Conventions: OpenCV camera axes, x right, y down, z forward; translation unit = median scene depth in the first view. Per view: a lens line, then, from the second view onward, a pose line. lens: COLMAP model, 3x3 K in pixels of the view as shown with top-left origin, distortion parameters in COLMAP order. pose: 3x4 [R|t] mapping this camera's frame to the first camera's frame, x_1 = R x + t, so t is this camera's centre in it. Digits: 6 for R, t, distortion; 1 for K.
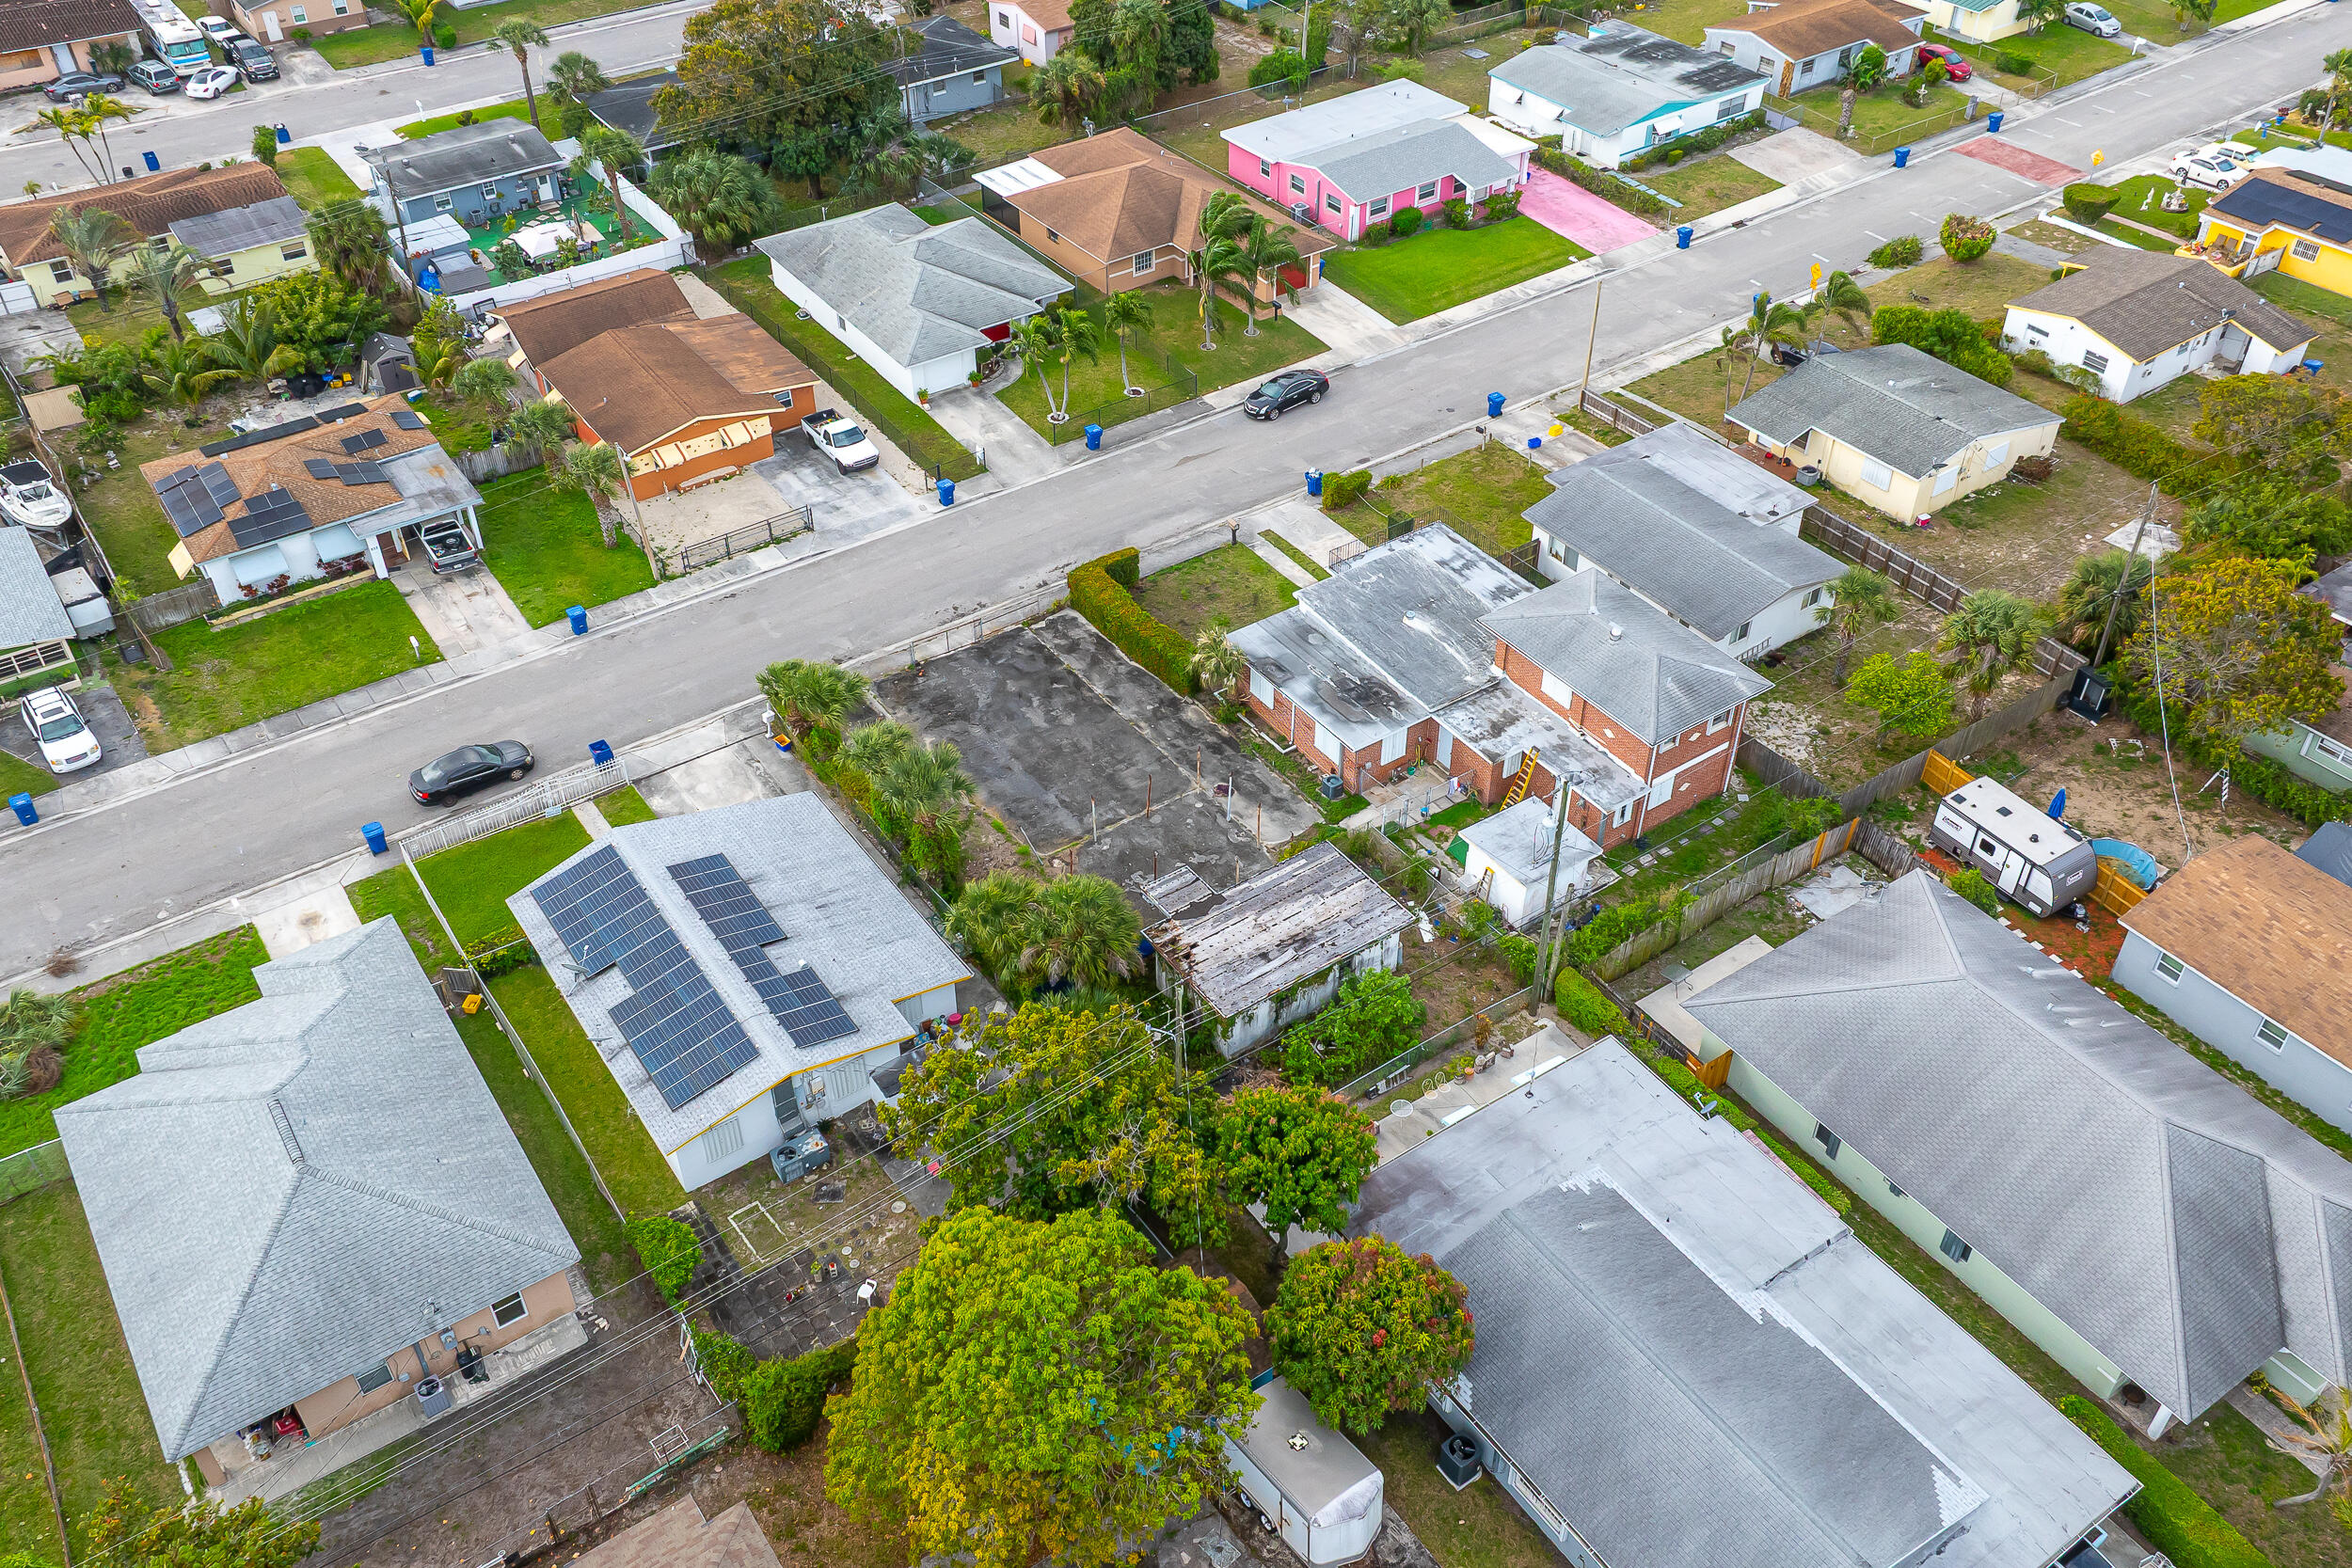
lens RADIAL K [[1967.6, 0, 1179.2], [0, 1967.6, 770.8], [0, 0, 1]] dist [0.031121, -0.006808]
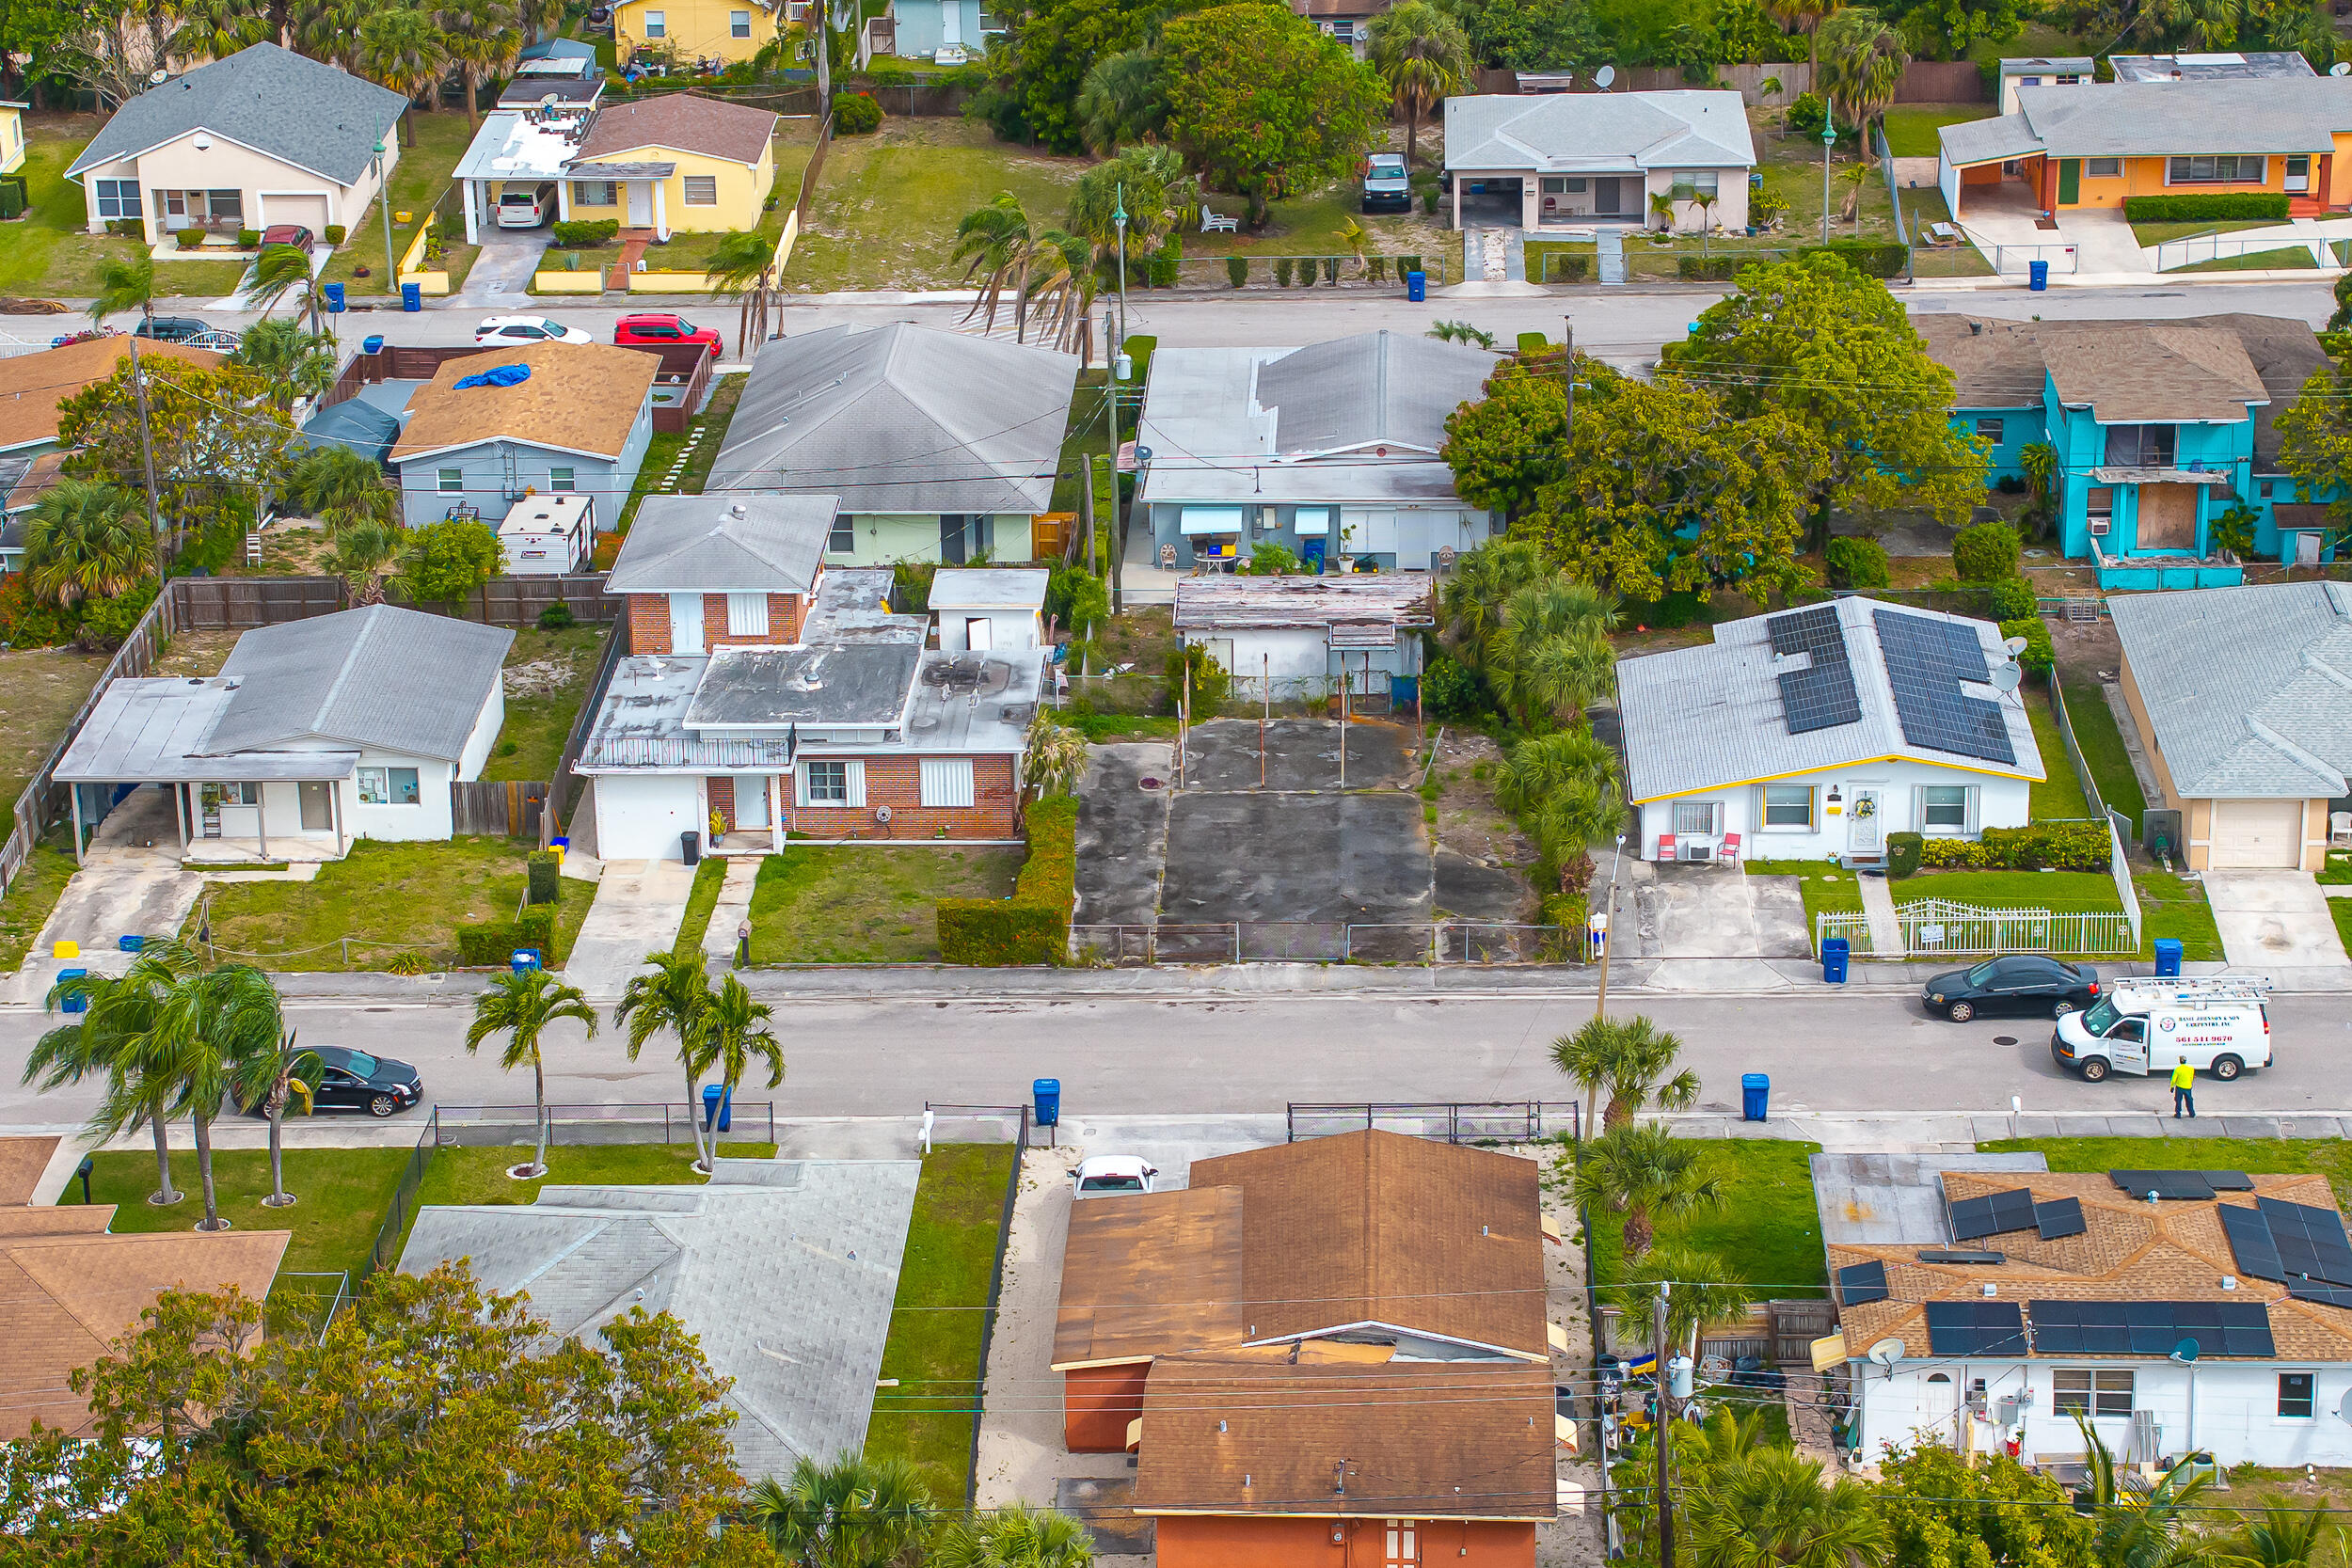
lens RADIAL K [[5652.4, 0, 1176.0], [0, 5652.4, 784.0], [0, 0, 1]] dist [0.231782, 1.005176]
pose [[-0.802012, -0.187279, 0.567188, -1.008100], [0.398255, 0.540037, 0.741453, -1.323154], [-0.445161, 0.820540, -0.358532, 1.457808]]
